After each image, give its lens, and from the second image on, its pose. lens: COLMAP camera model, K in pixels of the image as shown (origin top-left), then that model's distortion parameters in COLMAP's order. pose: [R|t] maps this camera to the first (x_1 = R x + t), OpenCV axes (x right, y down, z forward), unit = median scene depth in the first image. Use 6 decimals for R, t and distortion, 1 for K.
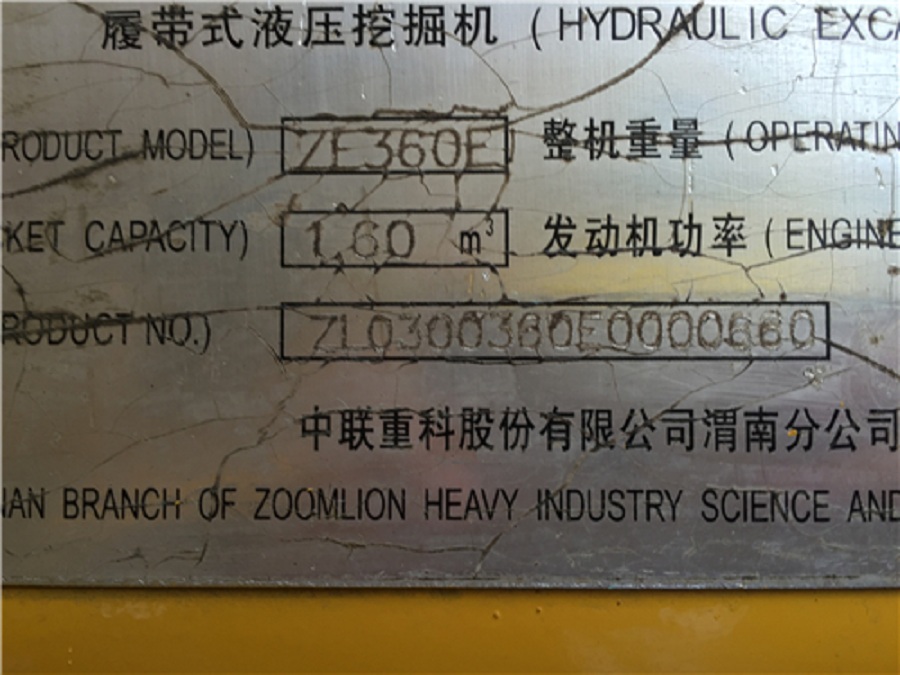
lens RADIAL K [[761.7, 0, 450.0], [0, 761.7, 337.5], [0, 0, 1]] dist [0.065091, -0.144249]
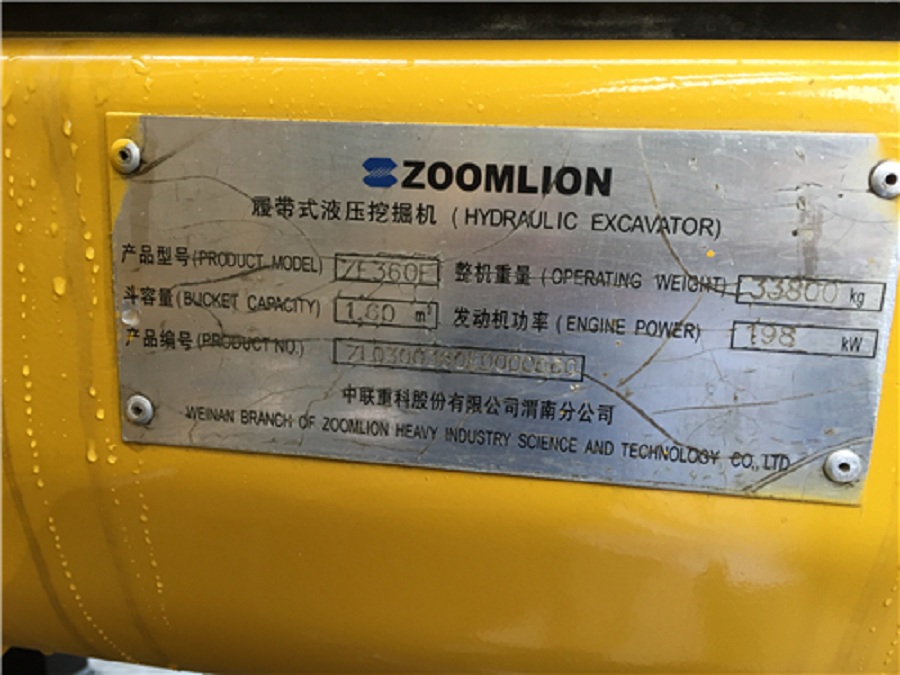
lens RADIAL K [[768.3, 0, 444.6], [0, 768.3, 337.6], [0, 0, 1]] dist [0.040841, -0.008658]
pose [[0.991416, 0.065106, -0.113380, 0.343760], [-0.036636, 0.970792, 0.237108, -0.583247], [0.125506, -0.230919, 0.964844, -1.093418]]
